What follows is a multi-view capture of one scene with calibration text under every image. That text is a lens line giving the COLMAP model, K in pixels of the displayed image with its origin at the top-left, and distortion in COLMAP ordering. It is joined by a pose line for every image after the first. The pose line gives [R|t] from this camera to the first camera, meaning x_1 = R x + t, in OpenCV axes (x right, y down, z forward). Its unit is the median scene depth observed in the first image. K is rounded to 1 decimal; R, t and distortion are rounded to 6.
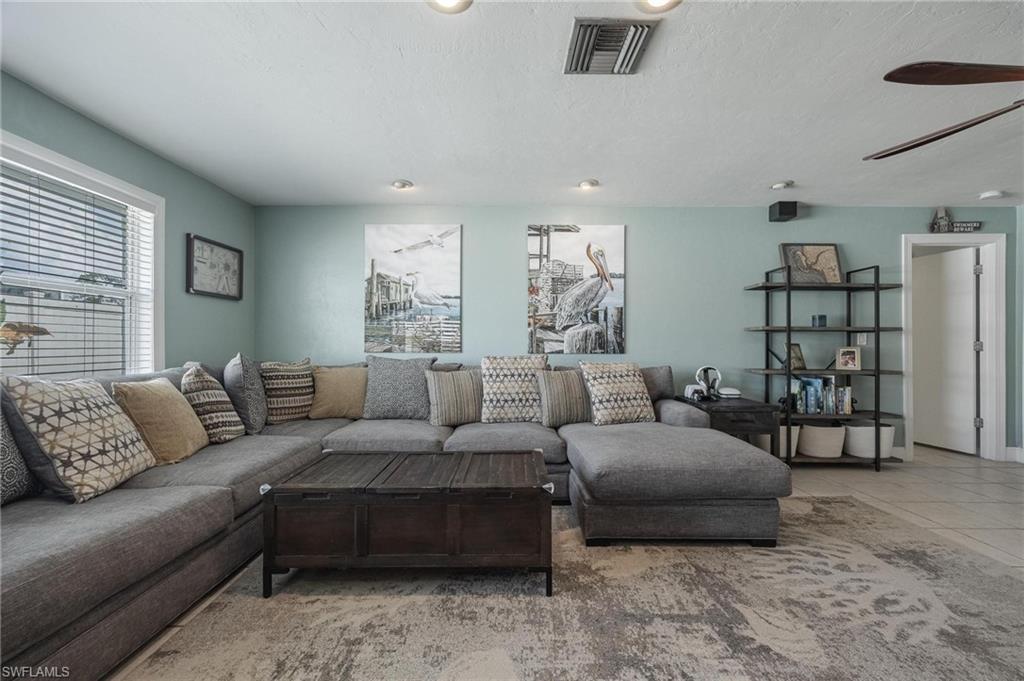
lens RADIAL K [[418.1, 0, 509.0], [0, 418.1, 336.9], [0, 0, 1]] dist [0.003602, 0.000918]
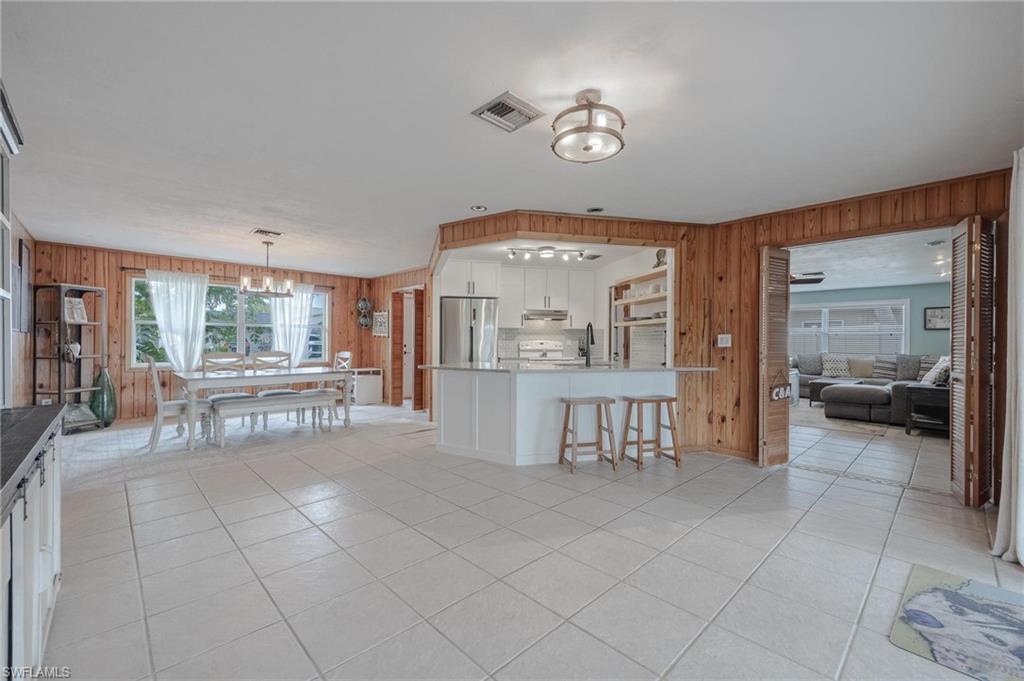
lens RADIAL K [[418.1, 0, 514.8], [0, 418.1, 342.5], [0, 0, 1]] dist [0.003602, 0.000918]
pose [[-0.719168, -0.008760, -0.694781, 4.223432], [0.002035, 0.999890, -0.014712, 0.012287], [0.694833, -0.011994, -0.719071, 1.593345]]
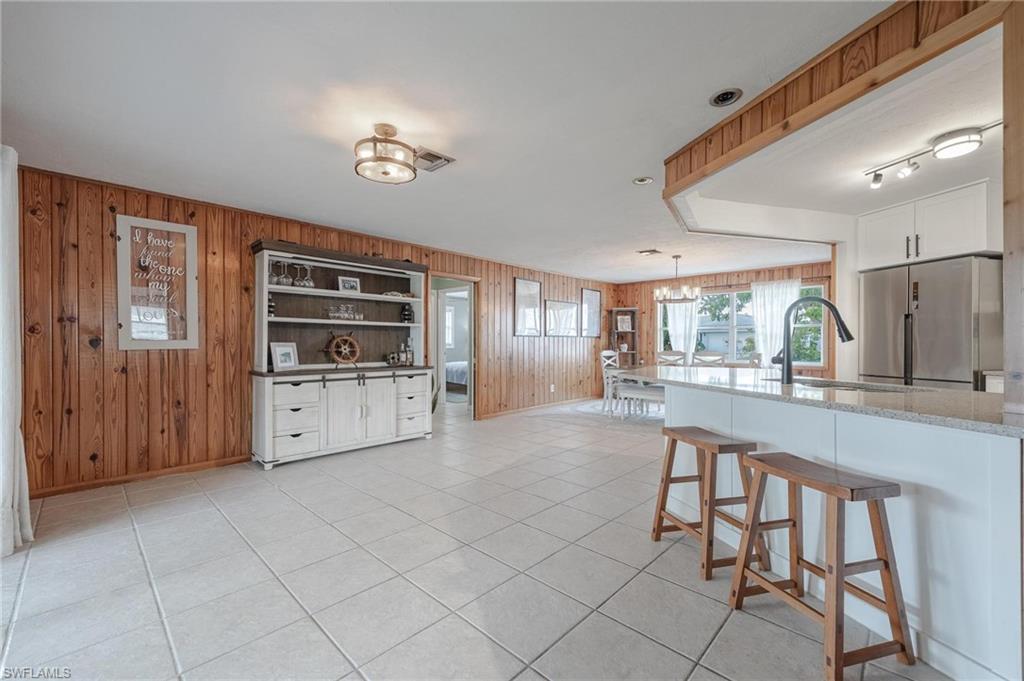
lens RADIAL K [[418.1, 0, 522.7], [0, 418.1, 343.0], [0, 0, 1]] dist [0.003602, 0.000918]
pose [[-0.729559, -0.007738, 0.683874, 2.424179], [-0.018166, 0.999802, -0.008067, 0.014847], [-0.683676, -0.018309, -0.729556, 1.586981]]
